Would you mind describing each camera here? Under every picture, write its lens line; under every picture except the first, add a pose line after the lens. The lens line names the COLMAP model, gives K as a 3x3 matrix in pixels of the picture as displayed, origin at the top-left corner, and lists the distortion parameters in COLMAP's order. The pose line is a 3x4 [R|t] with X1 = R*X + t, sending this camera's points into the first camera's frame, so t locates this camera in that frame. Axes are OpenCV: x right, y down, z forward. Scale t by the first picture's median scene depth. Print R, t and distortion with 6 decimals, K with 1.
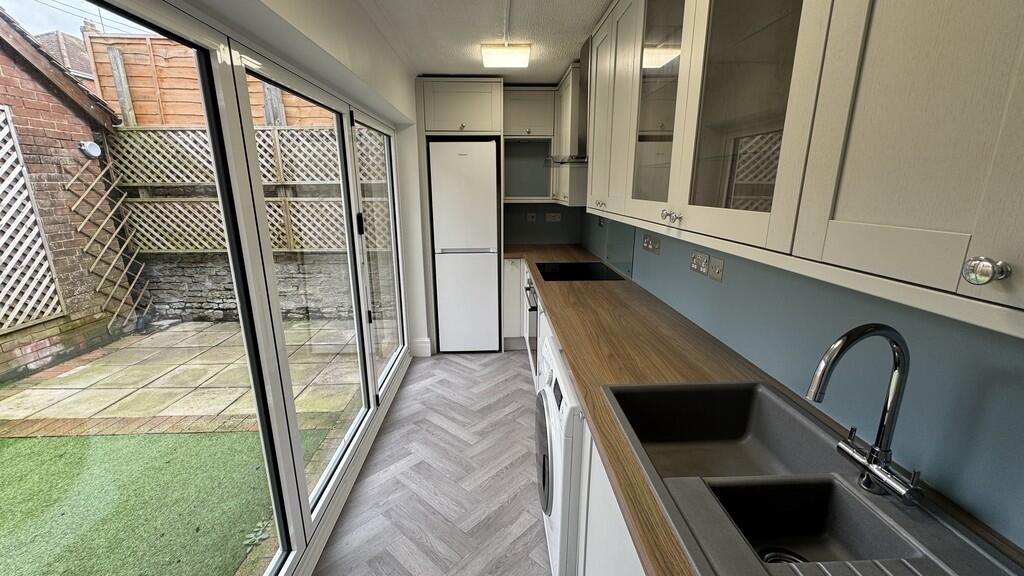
lens RADIAL K [[407.4, 0, 512.0], [0, 407.4, 288.0], [0, 0, 1]] dist [-0.000622, -0.000102]
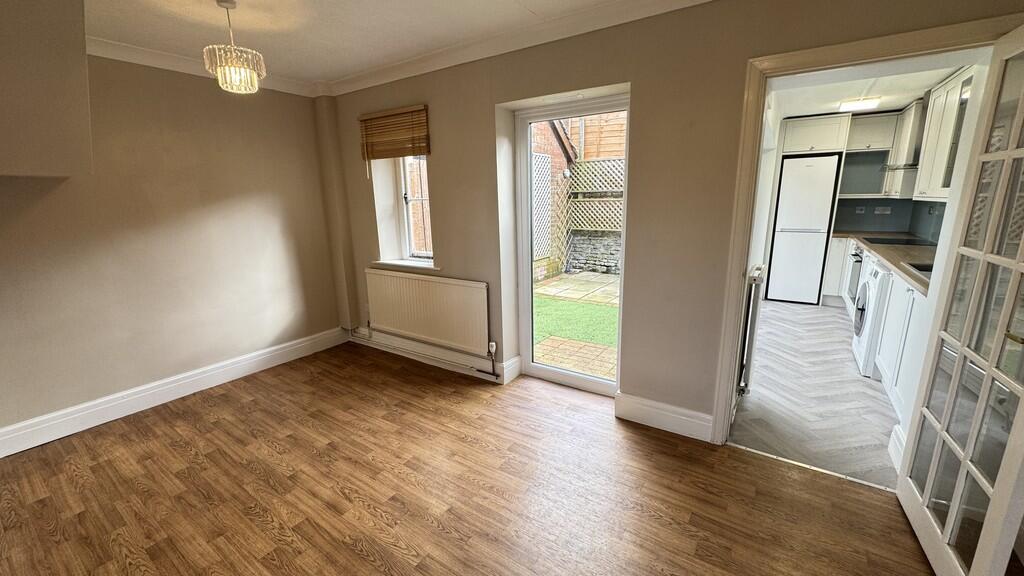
lens RADIAL K [[404.0, 0, 512.0], [0, 404.0, 288.0], [0, 0, 1]] dist [-0.001117, -0.000276]
pose [[0.805526, 0.118749, -0.580540, -0.080891], [-0.128747, 0.991383, 0.024144, 0.212855], [0.578405, 0.055295, 0.813873, -0.779338]]
